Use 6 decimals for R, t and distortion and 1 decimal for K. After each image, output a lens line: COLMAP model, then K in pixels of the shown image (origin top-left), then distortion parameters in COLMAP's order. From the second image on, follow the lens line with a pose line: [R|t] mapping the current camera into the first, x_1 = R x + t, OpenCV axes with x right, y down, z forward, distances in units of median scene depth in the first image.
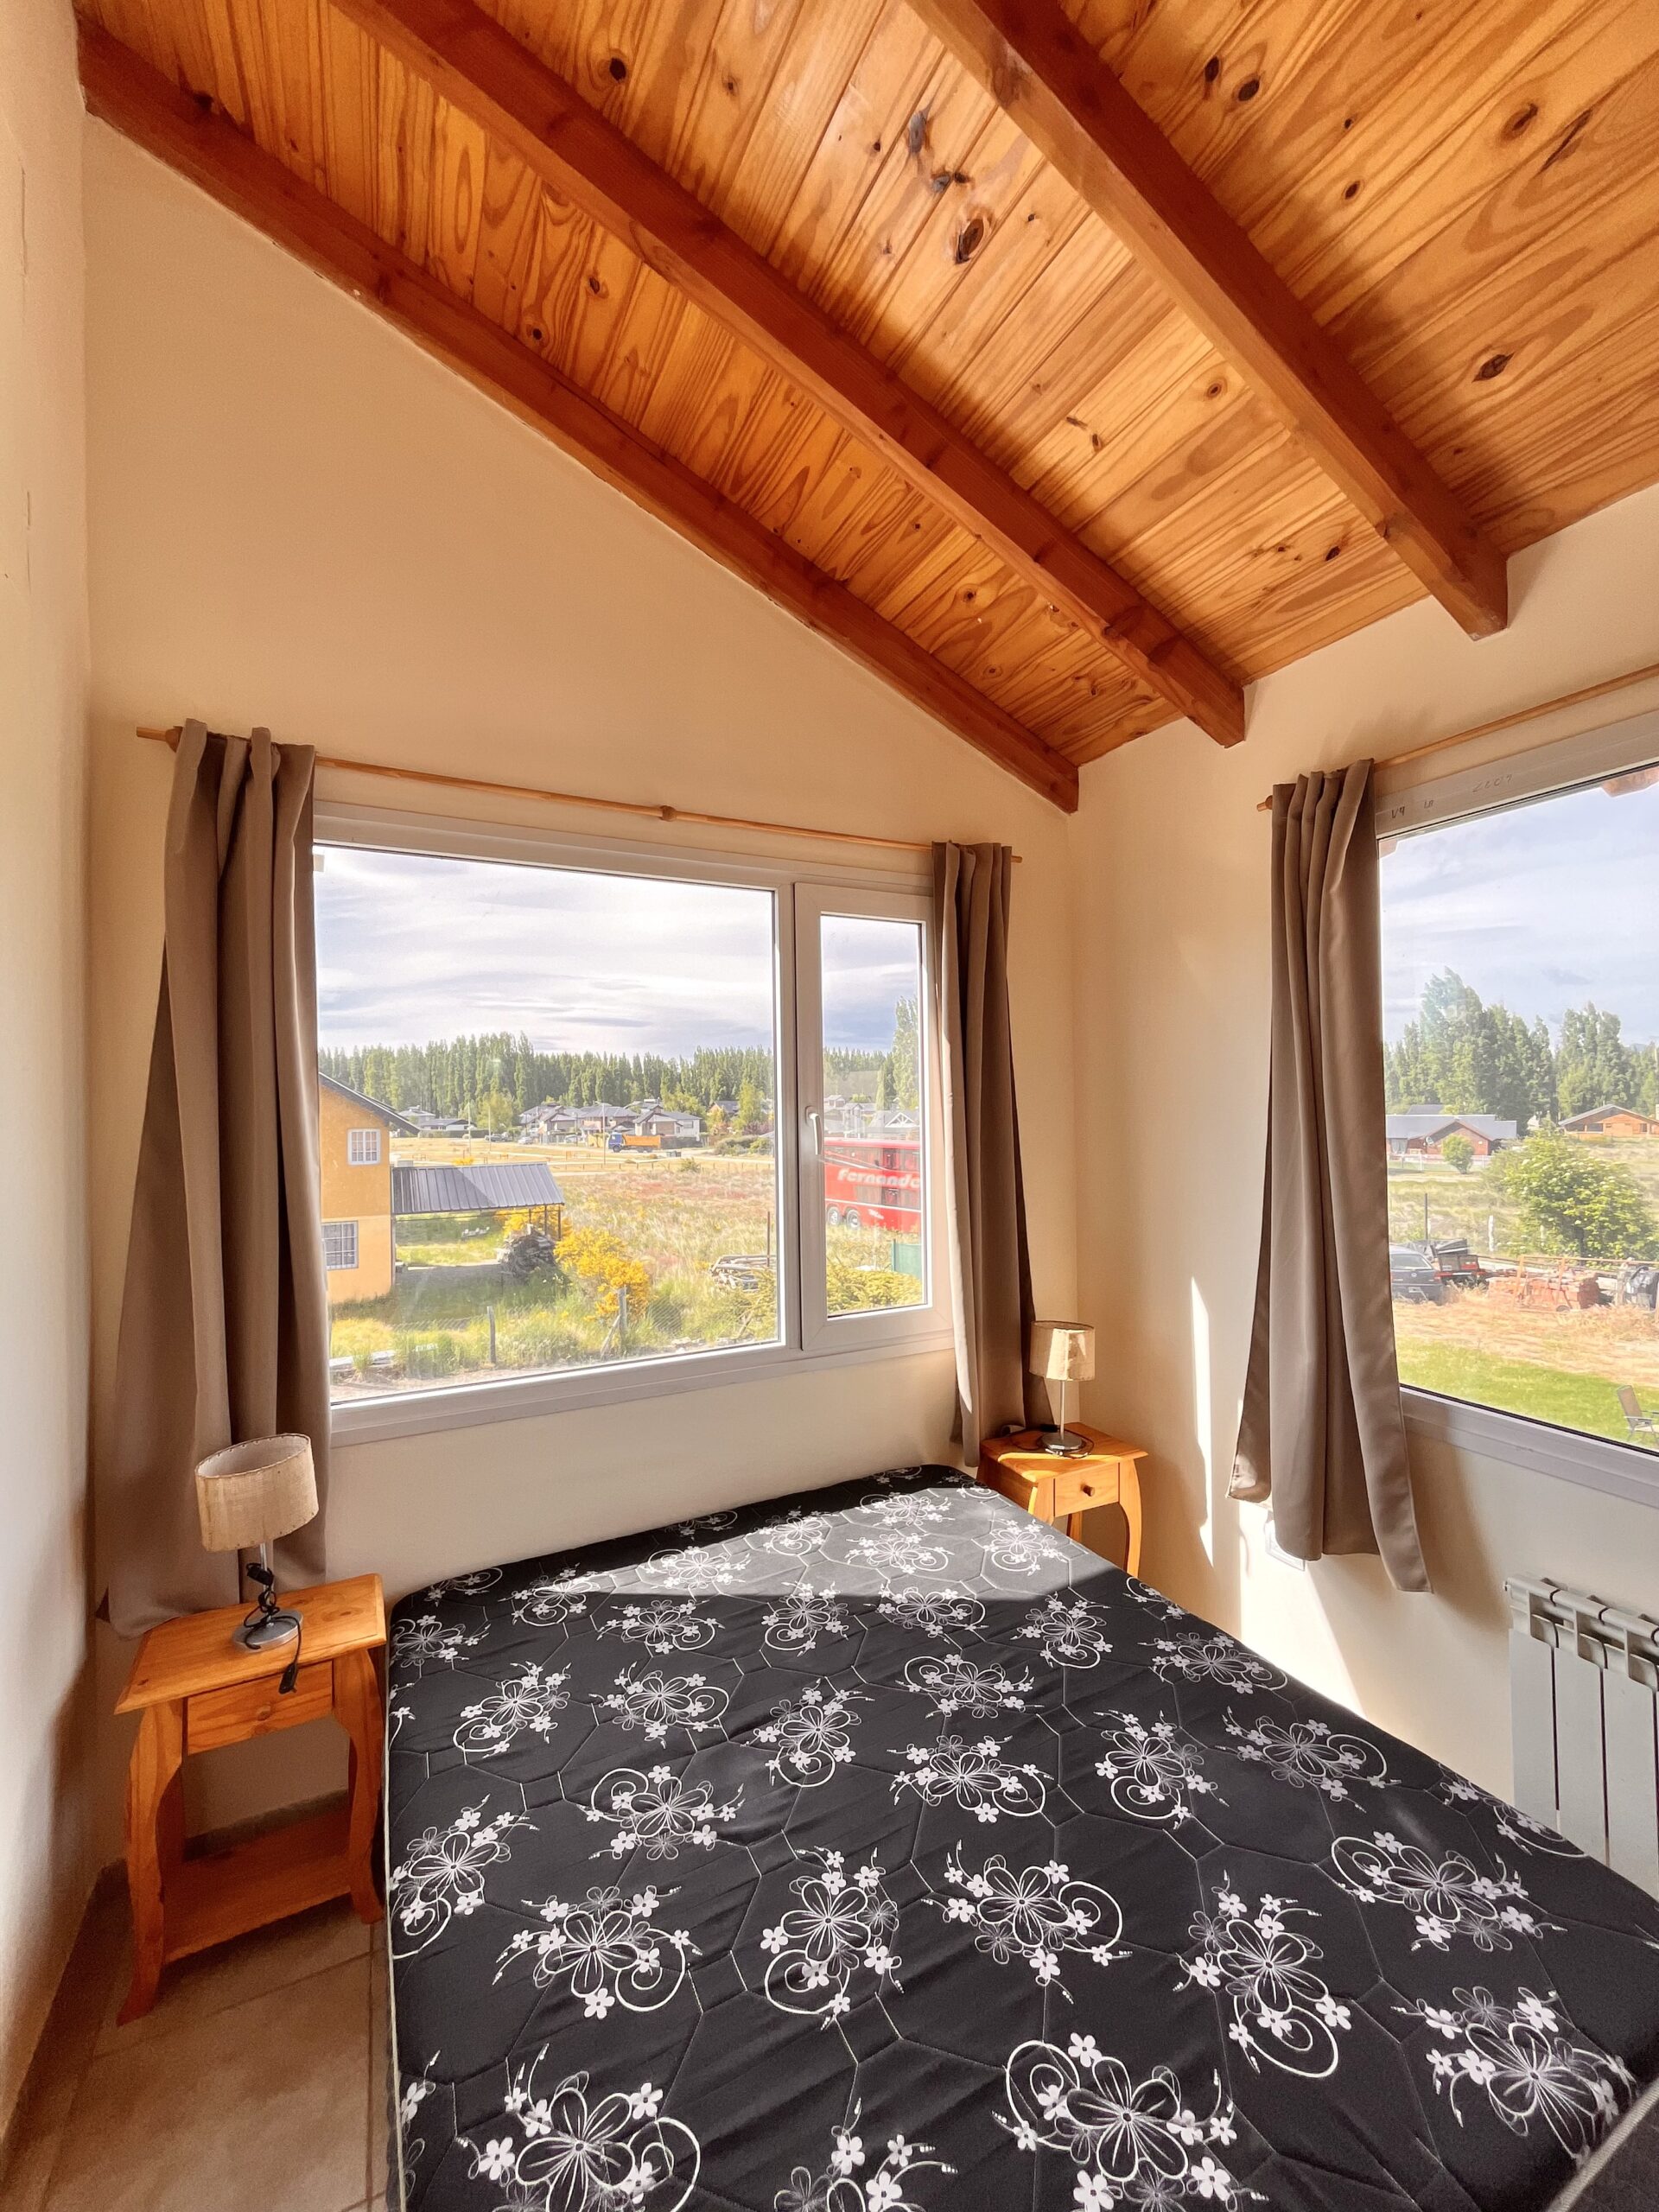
lens RADIAL K [[897.2, 0, 828.1], [0, 897.2, 1100.4], [0, 0, 1]] dist [-0.005234, 0.002685]
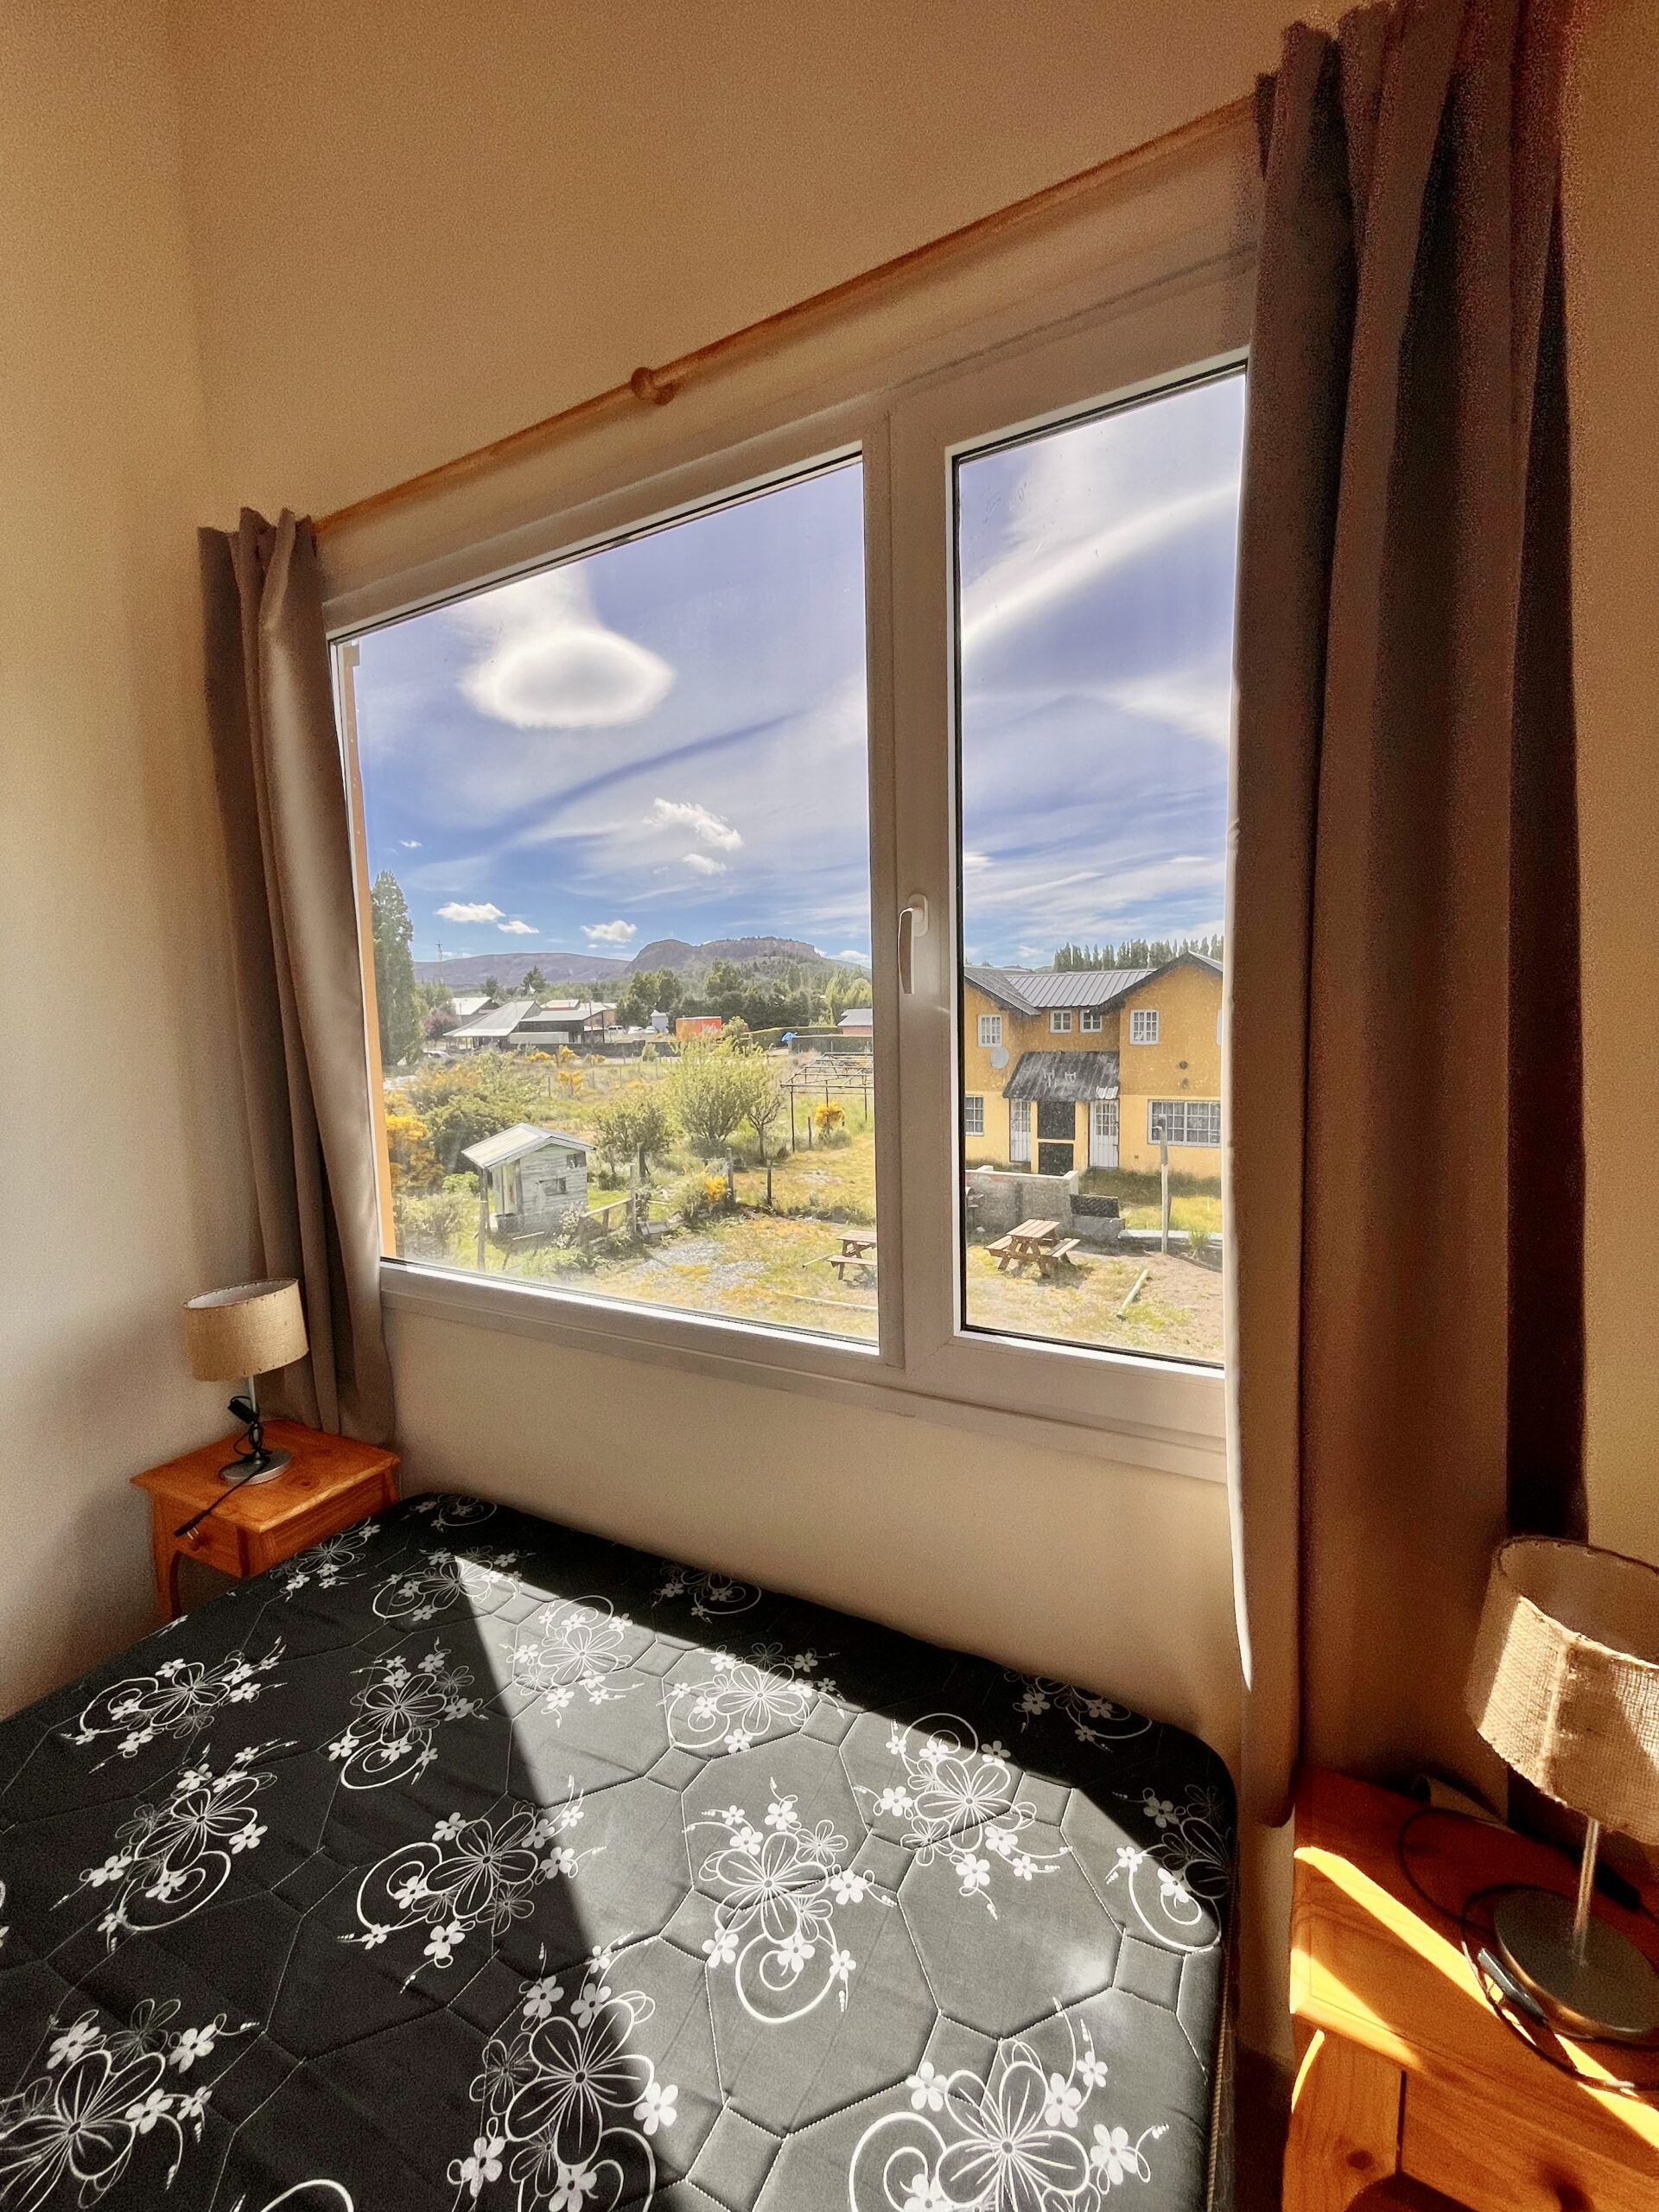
lens RADIAL K [[896.8, 0, 828.1], [0, 896.8, 1098.6], [0, 0, 1]] dist [-0.001298, 0.000110]
pose [[0.570609, 0.081614, -0.817156, 0.429235], [0.022733, 0.993098, 0.115061, 0.070188], [0.820907, -0.084232, 0.564816, 0.821720]]
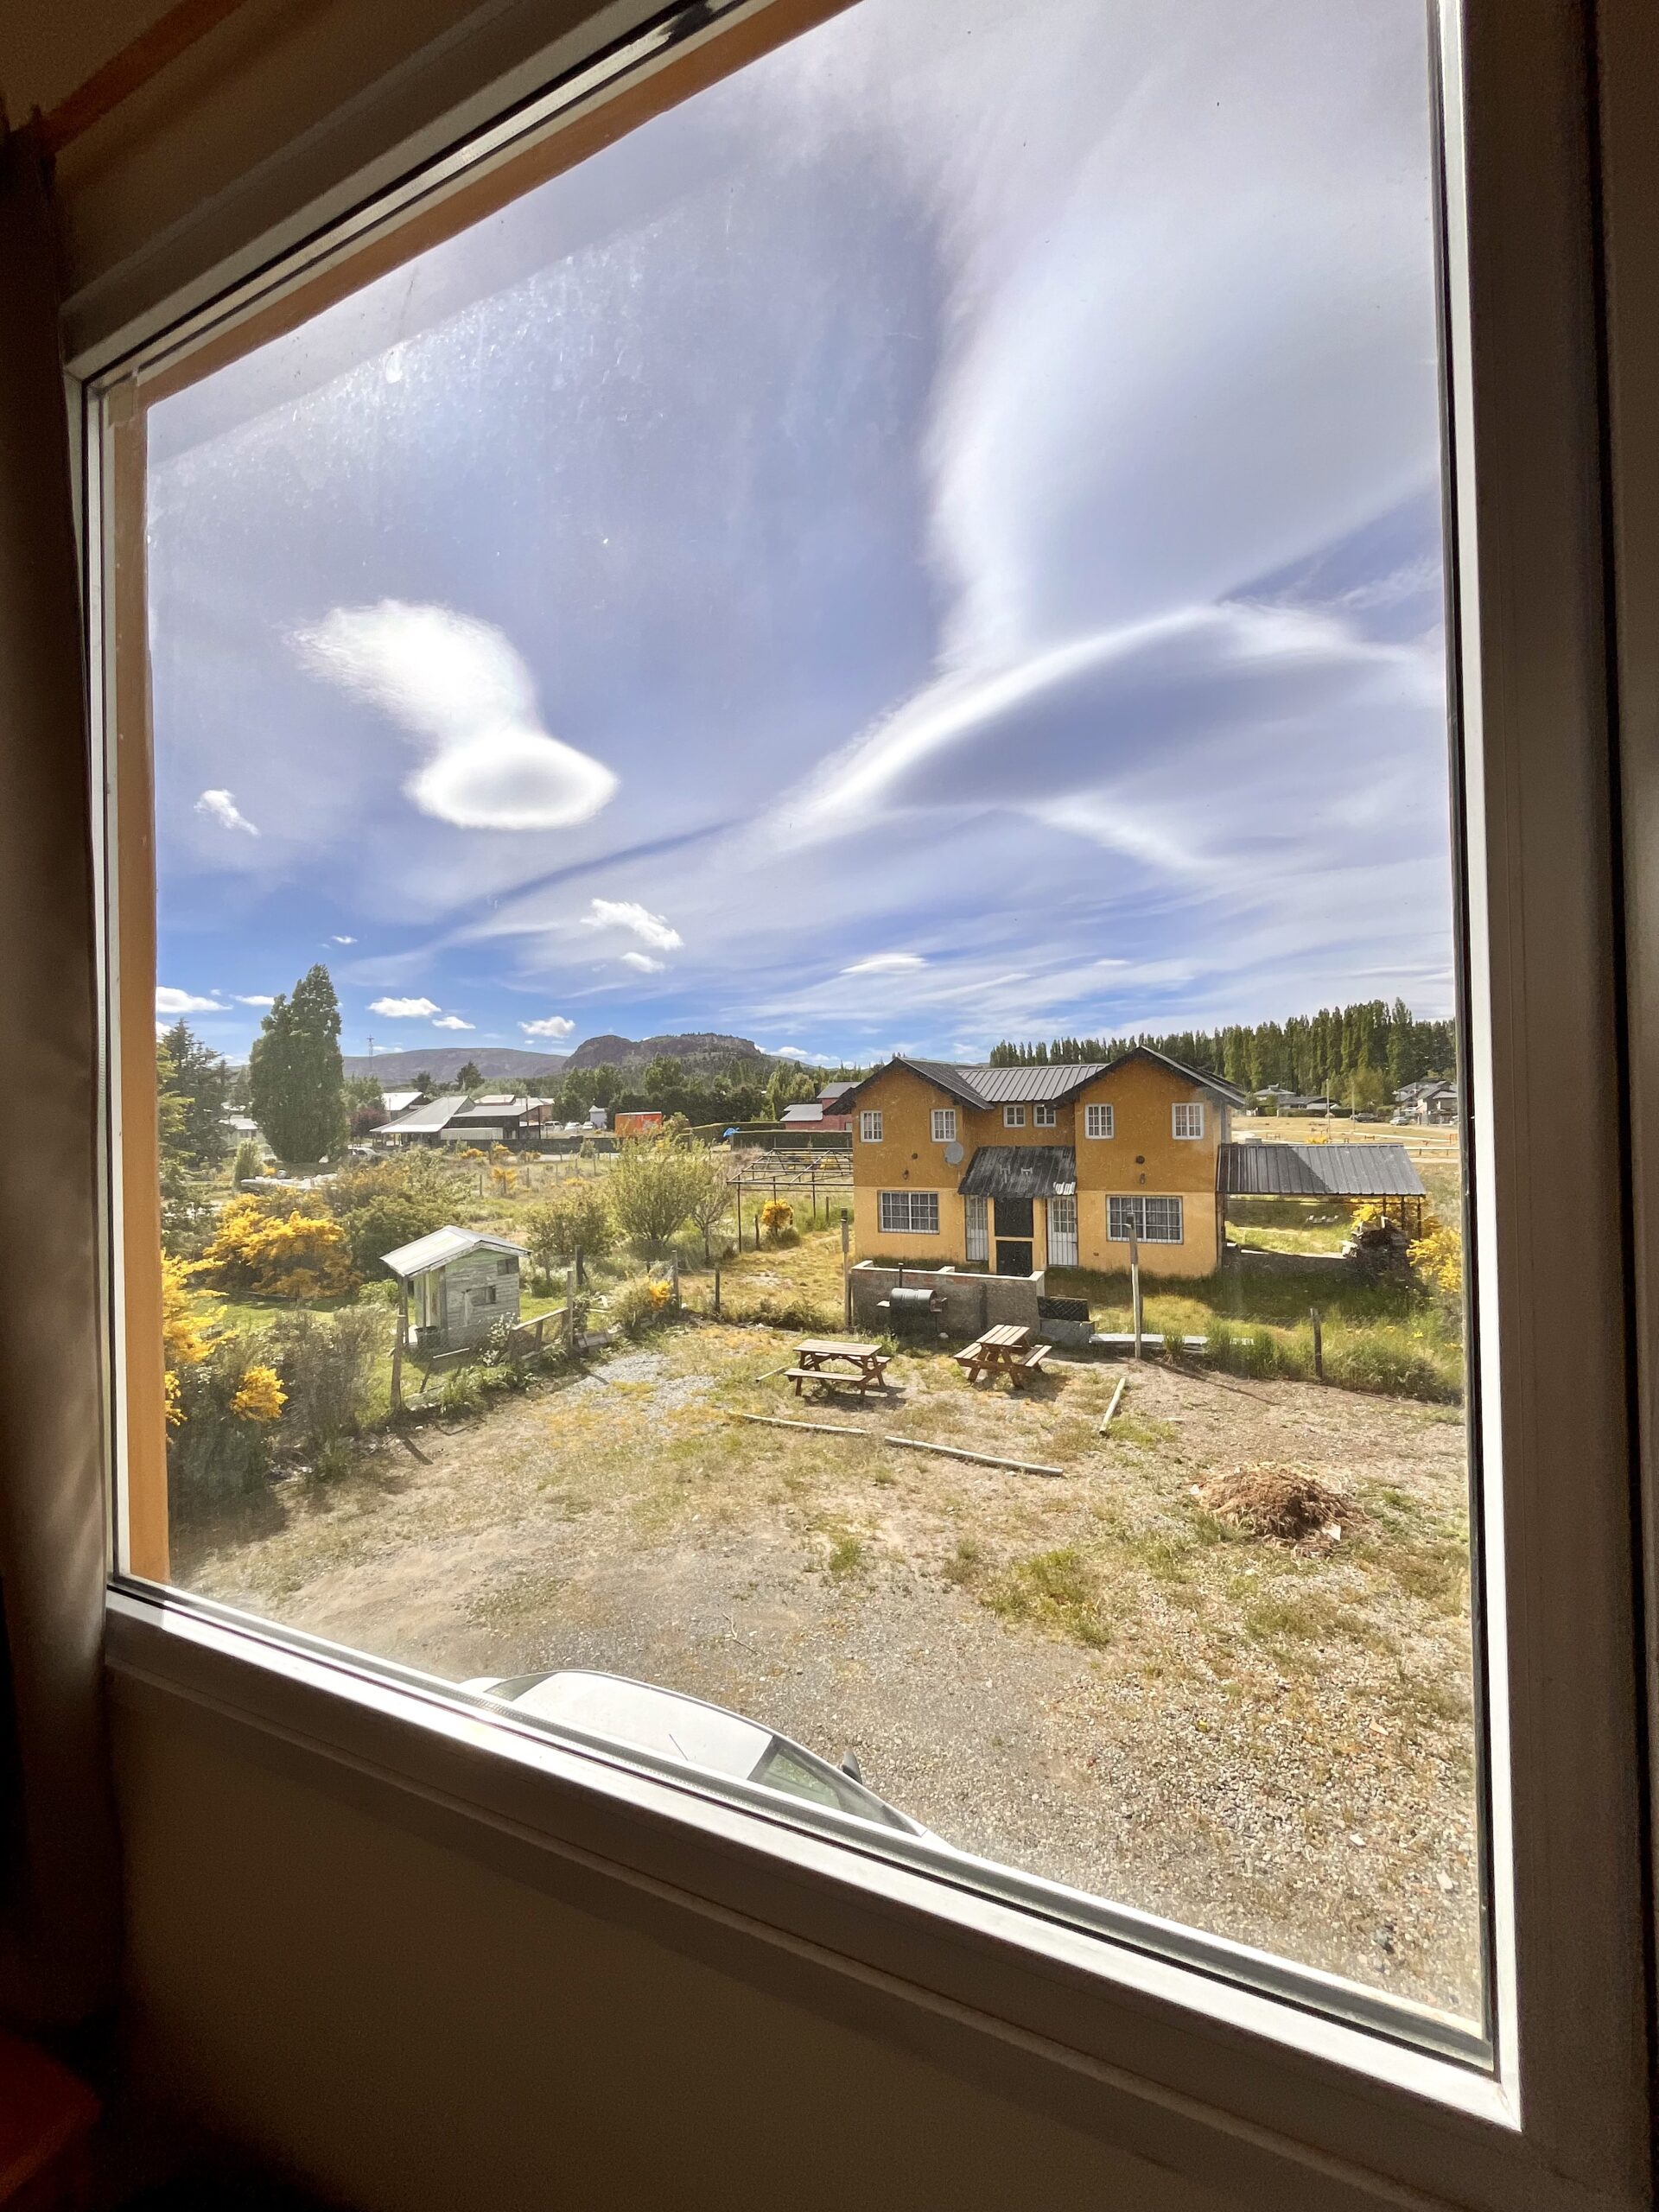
lens RADIAL K [[896.8, 0, 828.1], [0, 896.8, 1098.6], [0, 0, 1]] dist [-0.001298, 0.000110]
pose [[0.624182, -0.005196, -0.781262, 0.013664], [0.021758, 0.999706, 0.010734, 0.088202], [0.780976, -0.023698, 0.624111, 0.950541]]
